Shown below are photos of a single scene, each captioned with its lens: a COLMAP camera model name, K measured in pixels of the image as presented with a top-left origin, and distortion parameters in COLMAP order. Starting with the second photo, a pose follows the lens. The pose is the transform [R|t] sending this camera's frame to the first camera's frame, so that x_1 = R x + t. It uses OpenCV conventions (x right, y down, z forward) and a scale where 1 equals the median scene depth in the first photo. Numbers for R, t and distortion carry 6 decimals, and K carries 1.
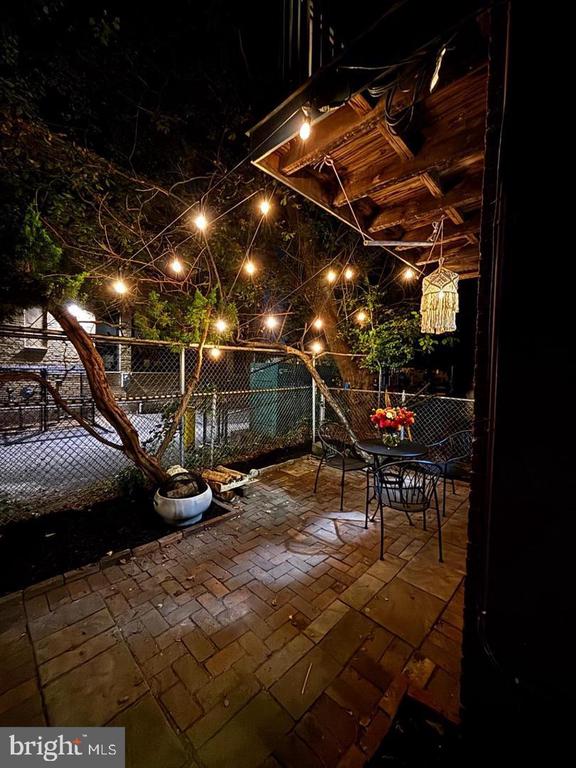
lens RADIAL K [[308.1, 0, 288.0], [0, 308.1, 384.0], [0, 0, 1]] dist [-0.000050, 0.000064]
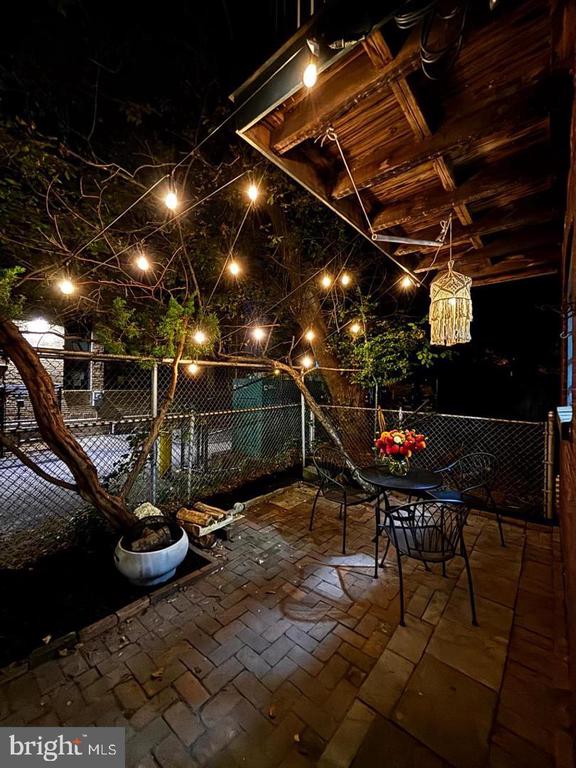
lens RADIAL K [[308.1, 0, 288.0], [0, 308.1, 384.0], [0, 0, 1]] dist [-0.000050, 0.000064]
pose [[0.998139, -0.011494, 0.059879, -0.026887], [0.014315, 0.998797, -0.046903, -0.018011], [-0.059268, 0.047673, 0.997103, 0.148616]]
